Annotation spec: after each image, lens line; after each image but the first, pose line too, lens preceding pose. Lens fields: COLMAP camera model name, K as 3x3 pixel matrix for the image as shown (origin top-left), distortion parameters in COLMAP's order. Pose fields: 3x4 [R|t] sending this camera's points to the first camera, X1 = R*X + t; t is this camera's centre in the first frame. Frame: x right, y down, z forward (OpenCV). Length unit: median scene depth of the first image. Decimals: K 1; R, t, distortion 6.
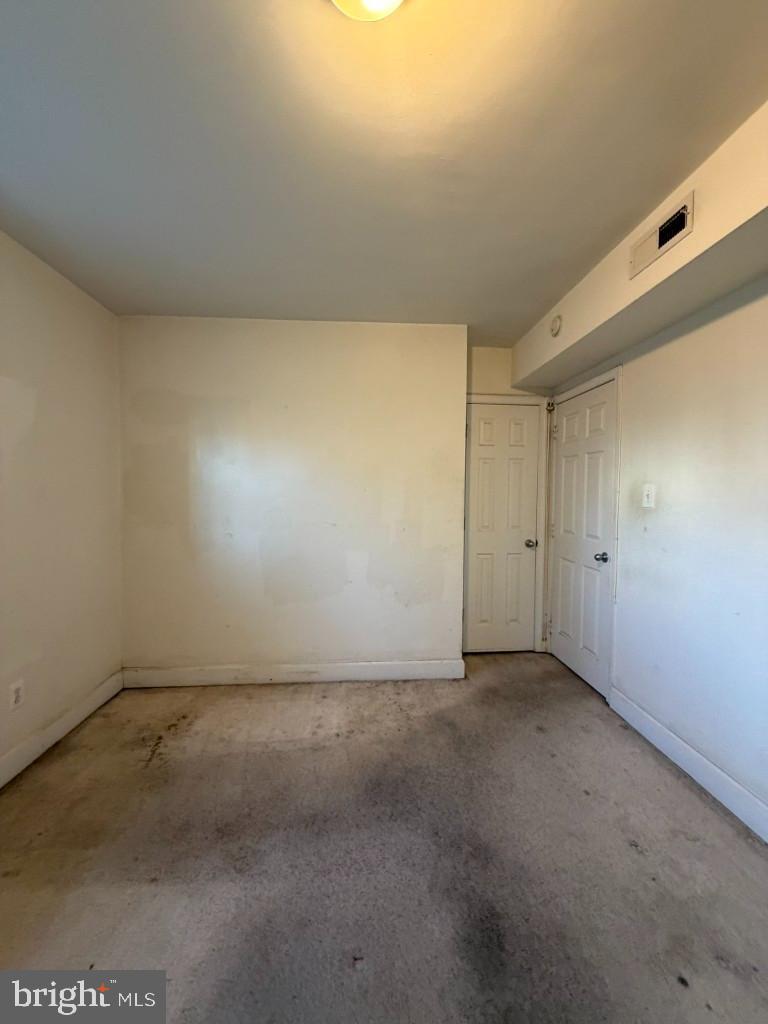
lens RADIAL K [[406.8, 0, 382.7], [0, 406.8, 512.9], [0, 0, 1]] dist [-0.000611, -0.000220]
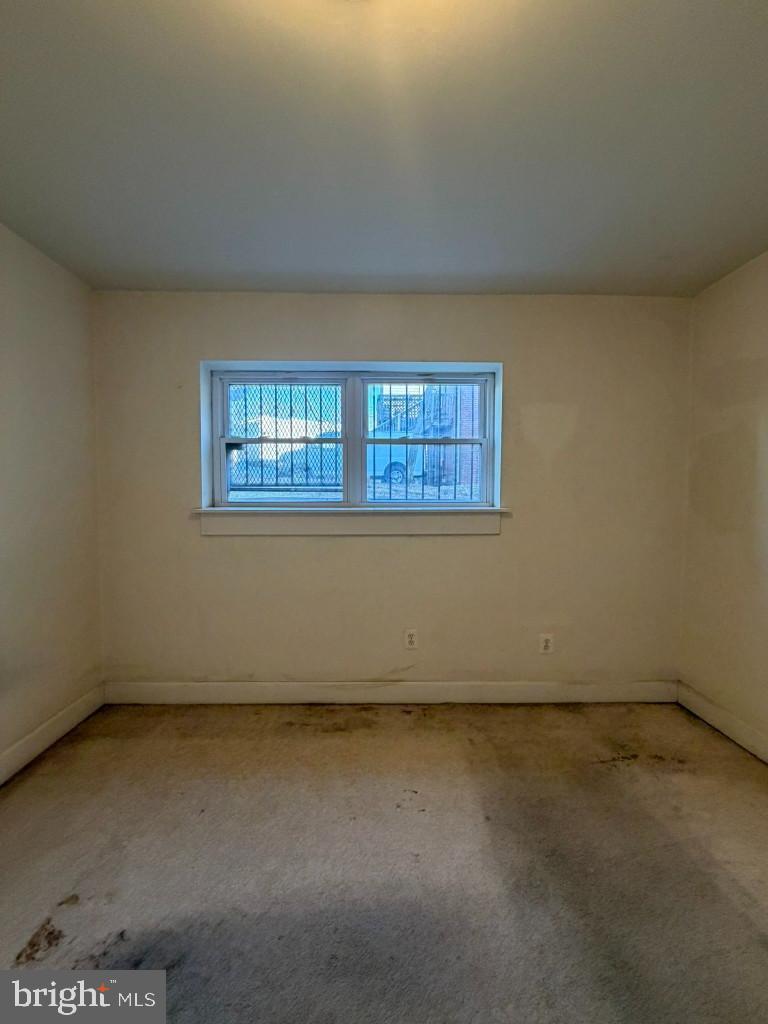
lens RADIAL K [[408.8, 0, 384.4], [0, 408.8, 509.1], [0, 0, 1]] dist [0.000178, 0.000080]
pose [[-0.034844, 0.037755, -0.998679, 0.346553], [-0.049084, 0.998016, 0.039443, -0.011768], [0.998187, 0.050394, -0.032921, 0.406988]]
